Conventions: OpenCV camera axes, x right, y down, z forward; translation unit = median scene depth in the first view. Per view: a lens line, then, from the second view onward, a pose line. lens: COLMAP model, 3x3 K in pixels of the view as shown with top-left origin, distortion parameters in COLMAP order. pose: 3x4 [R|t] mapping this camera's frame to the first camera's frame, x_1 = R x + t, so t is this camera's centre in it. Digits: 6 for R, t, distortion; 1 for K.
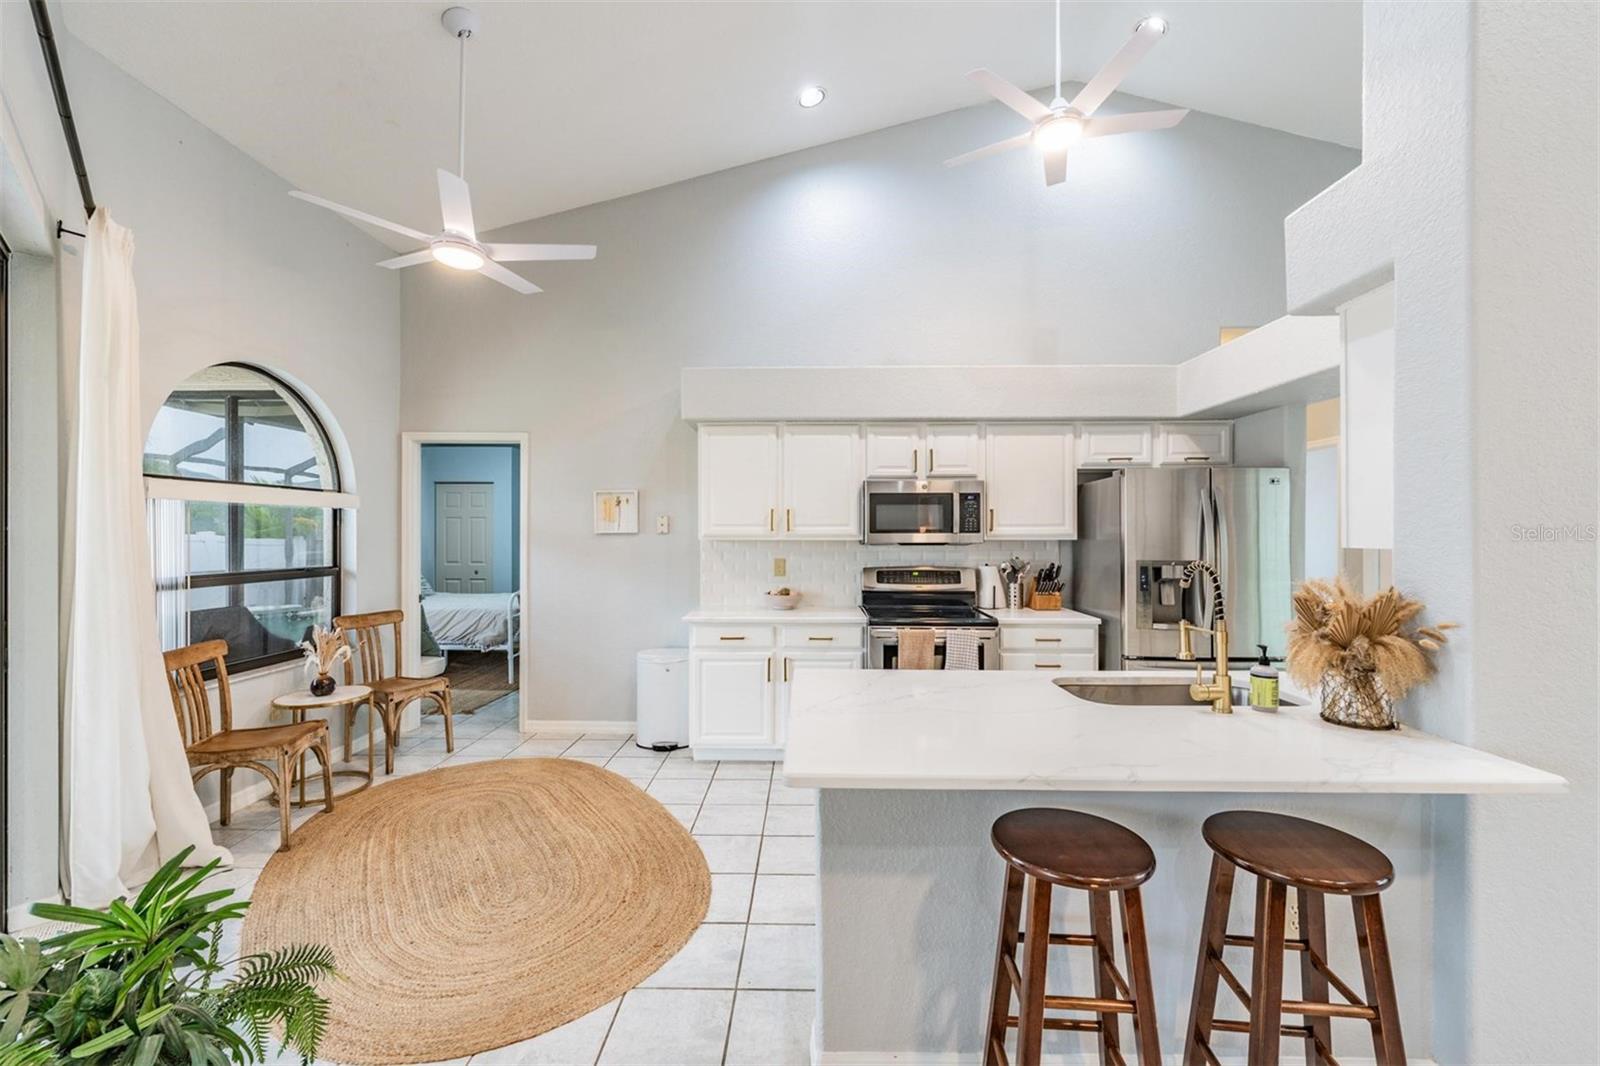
lens RADIAL K [[654.6, 0, 803.0], [0, 654.6, 533.9], [0, 0, 1]] dist [-0.000305, 0.000851]
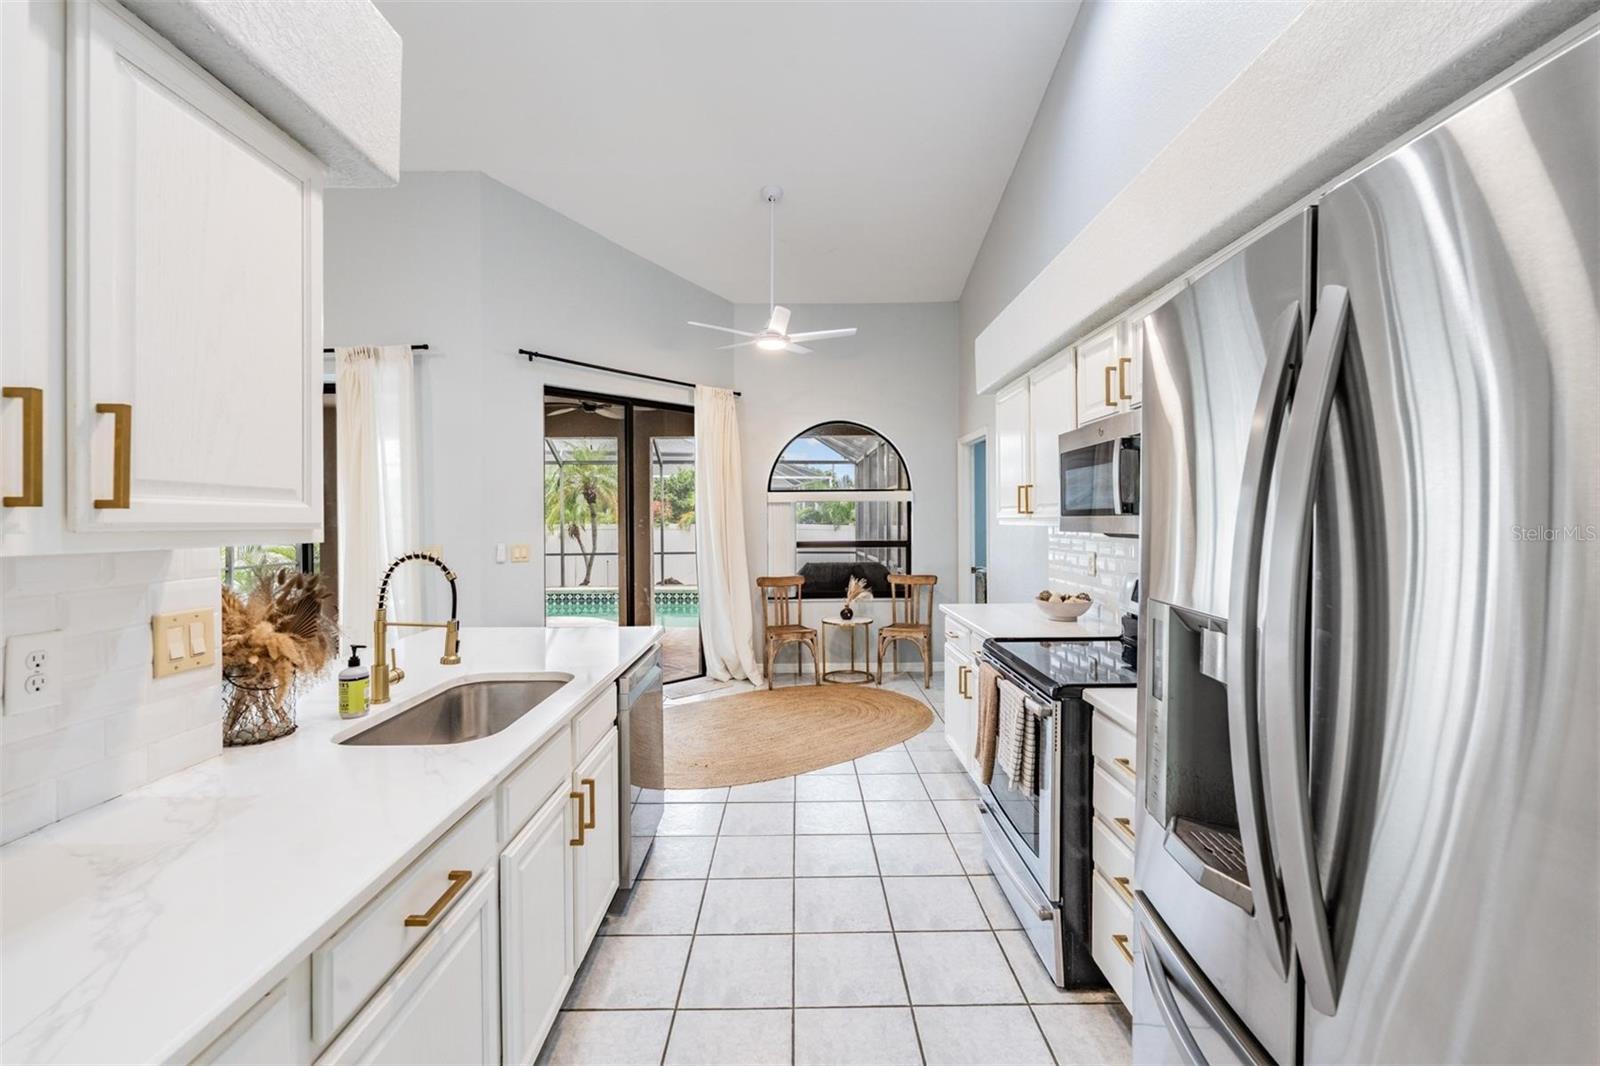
lens RADIAL K [[654.6, 0, 803.9], [0, 654.6, 529.6], [0, 0, 1]] dist [-0.000305, 0.000851]
pose [[0.019300, 0.015741, -0.999690, 0.877897], [0.004811, 0.999863, 0.015837, -0.000483], [0.999802, -0.005115, 0.019221, 0.875321]]
